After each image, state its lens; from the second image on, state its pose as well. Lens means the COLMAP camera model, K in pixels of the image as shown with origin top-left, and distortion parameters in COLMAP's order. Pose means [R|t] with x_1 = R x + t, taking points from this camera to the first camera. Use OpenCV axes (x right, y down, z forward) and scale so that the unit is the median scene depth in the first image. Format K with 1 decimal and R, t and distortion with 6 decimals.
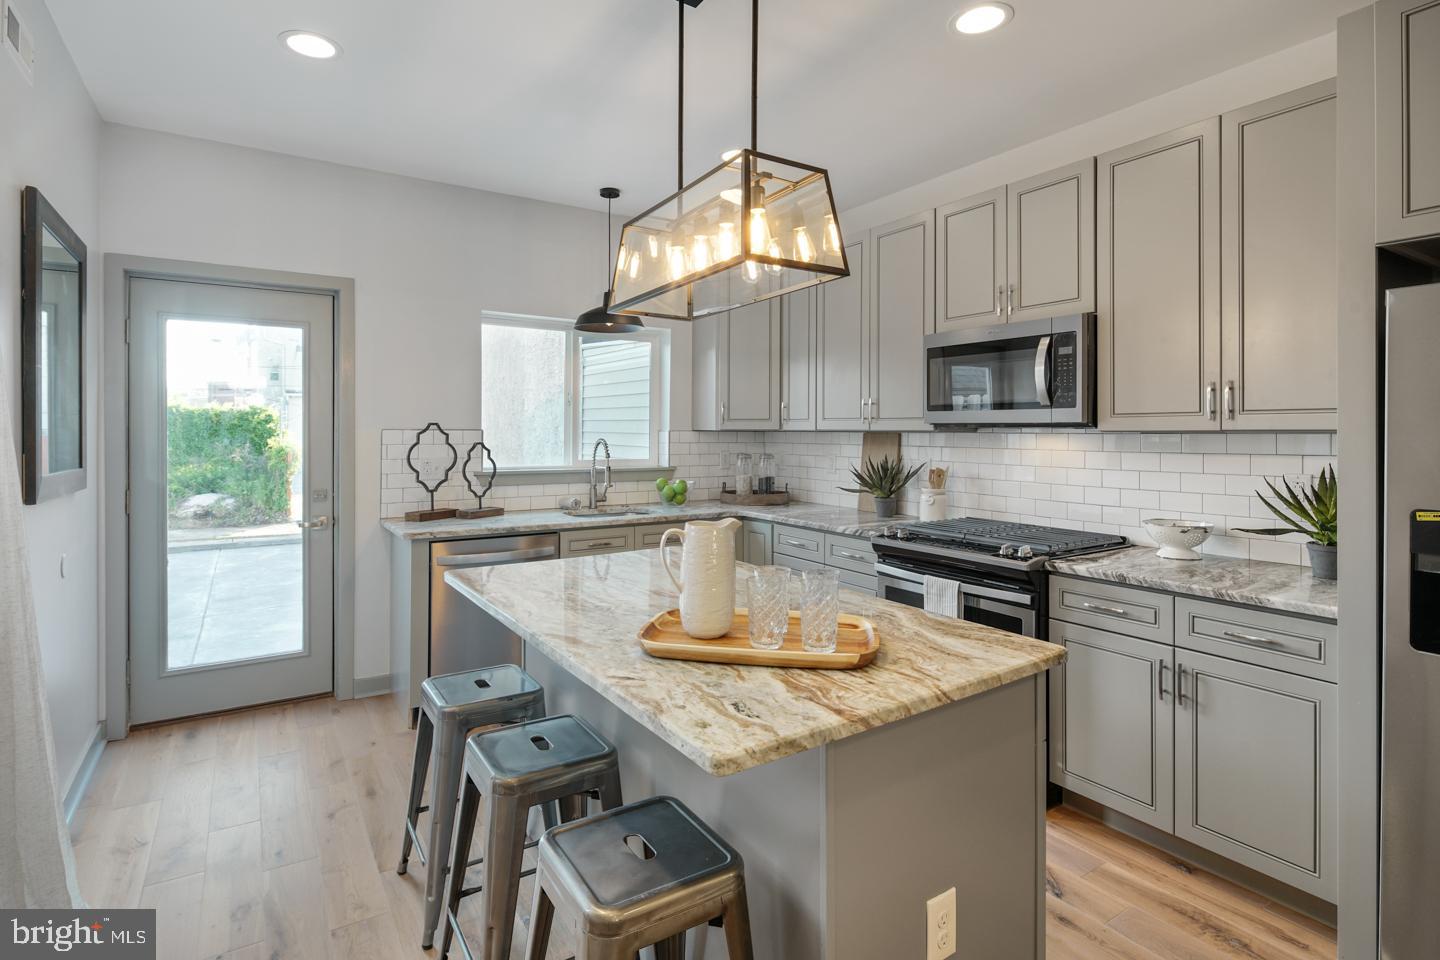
lens RADIAL K [[728.2, 0, 716.0], [0, 728.2, 426.6], [0, 0, 1]] dist [0.003729, -0.001074]
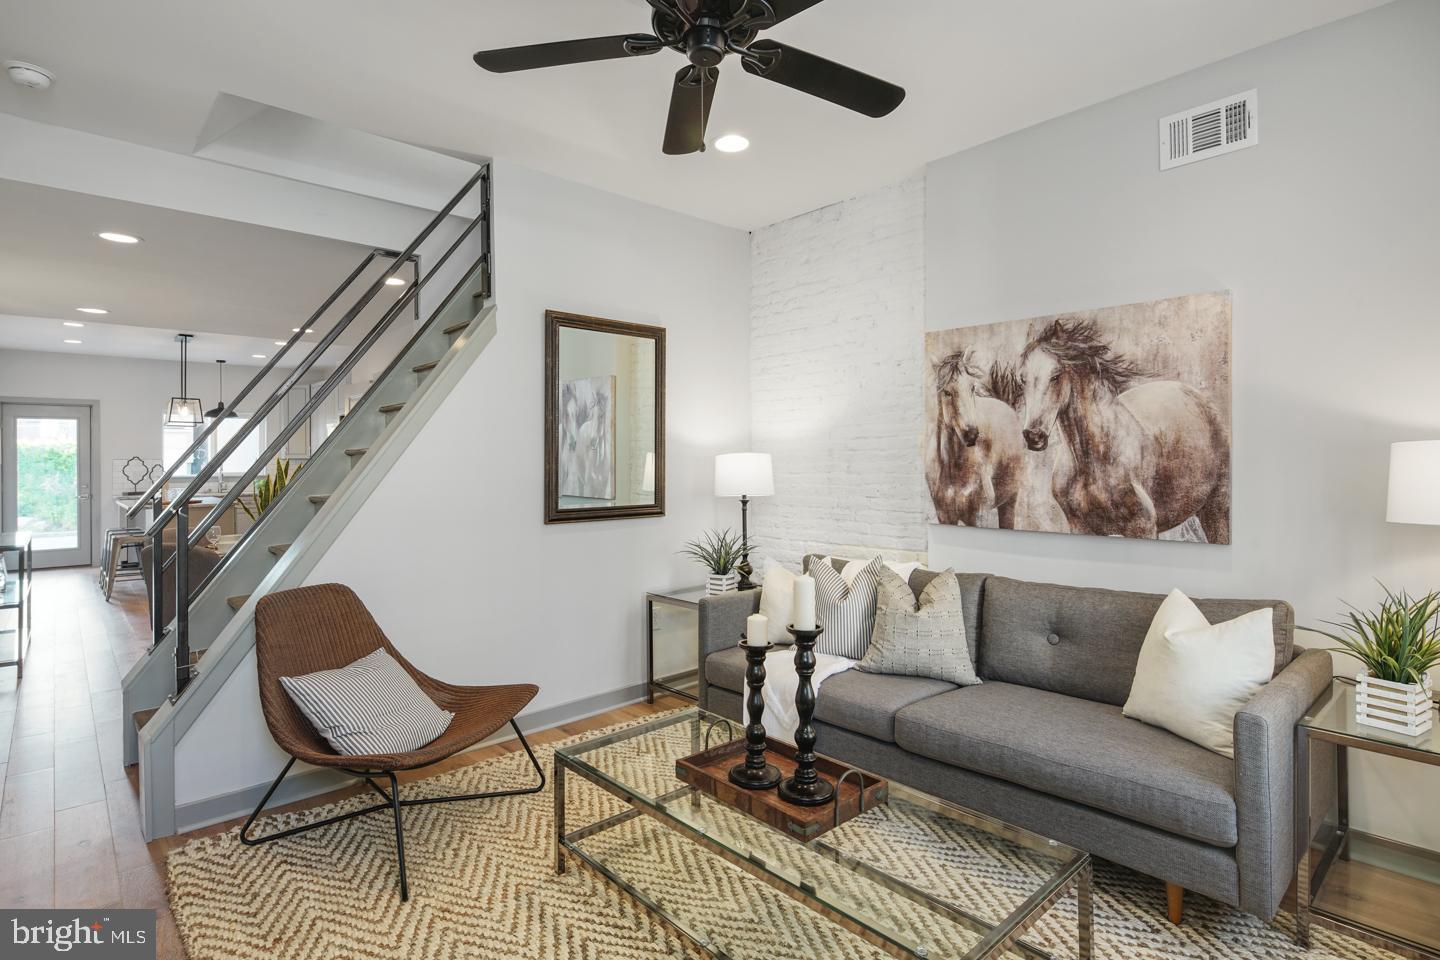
lens RADIAL K [[729.0, 0, 721.1], [0, 729.0, 450.5], [0, 0, 1]] dist [-0.000025, -0.000186]
pose [[0.986332, -0.010729, 0.164420, 1.184229], [0.011268, 0.999934, -0.002348, 0.001847], [-0.164384, 0.004169, 0.986388, -1.804960]]
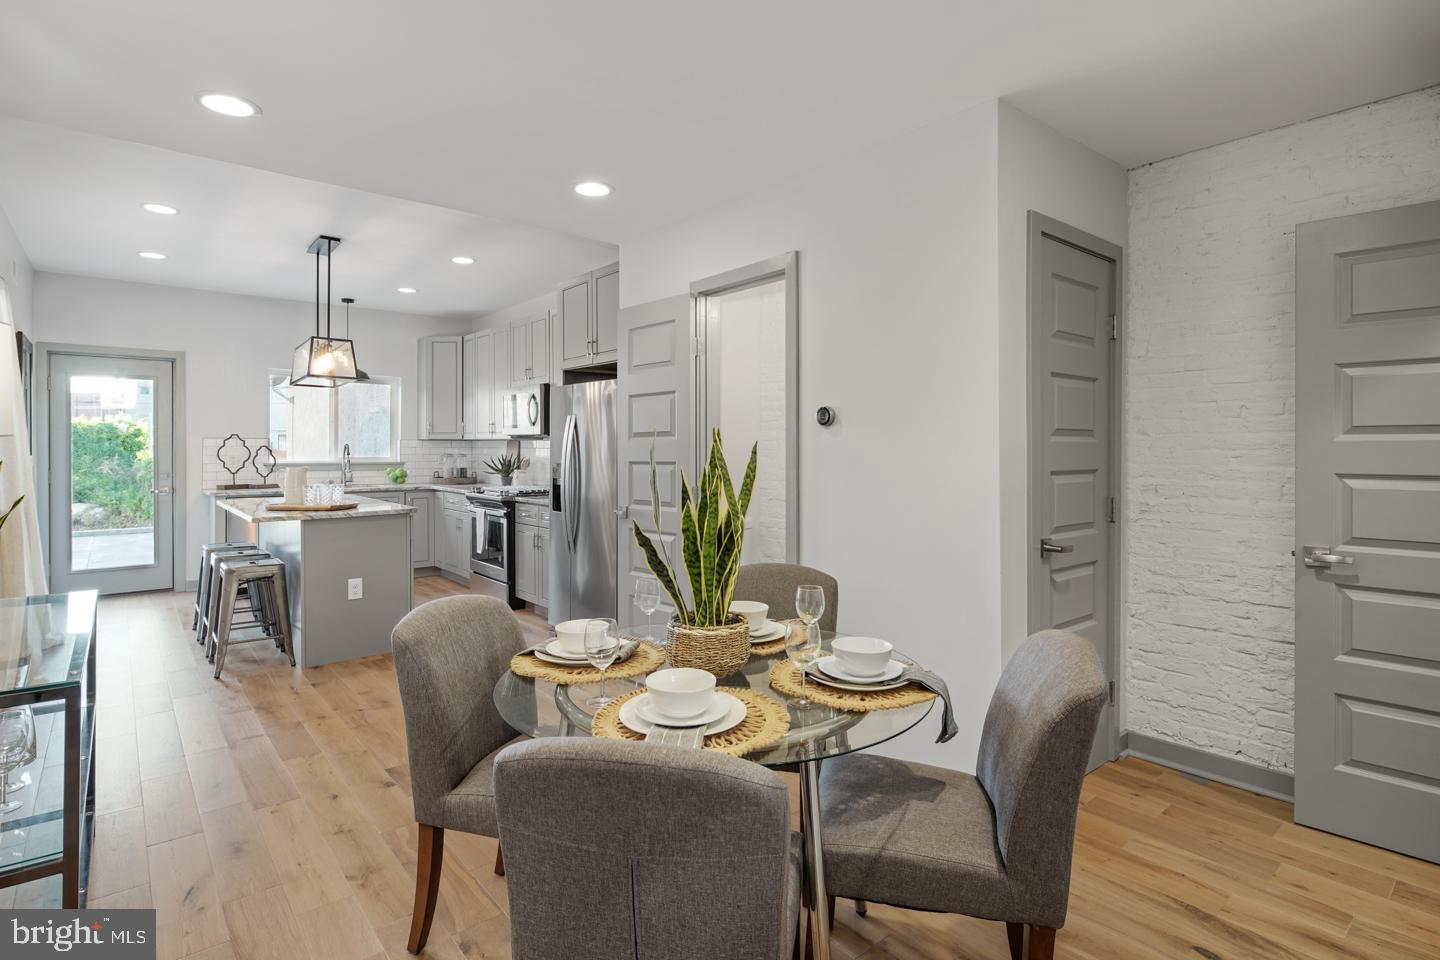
lens RADIAL K [[733.6, 0, 712.5], [0, 733.6, 445.3], [0, 0, 1]] dist [0.001097, -0.000773]
pose [[0.993683, -0.000323, 0.112227, 0.550956], [-0.000196, 0.999989, 0.004611, 0.012742], [-0.112227, -0.004604, 0.993672, -0.873780]]
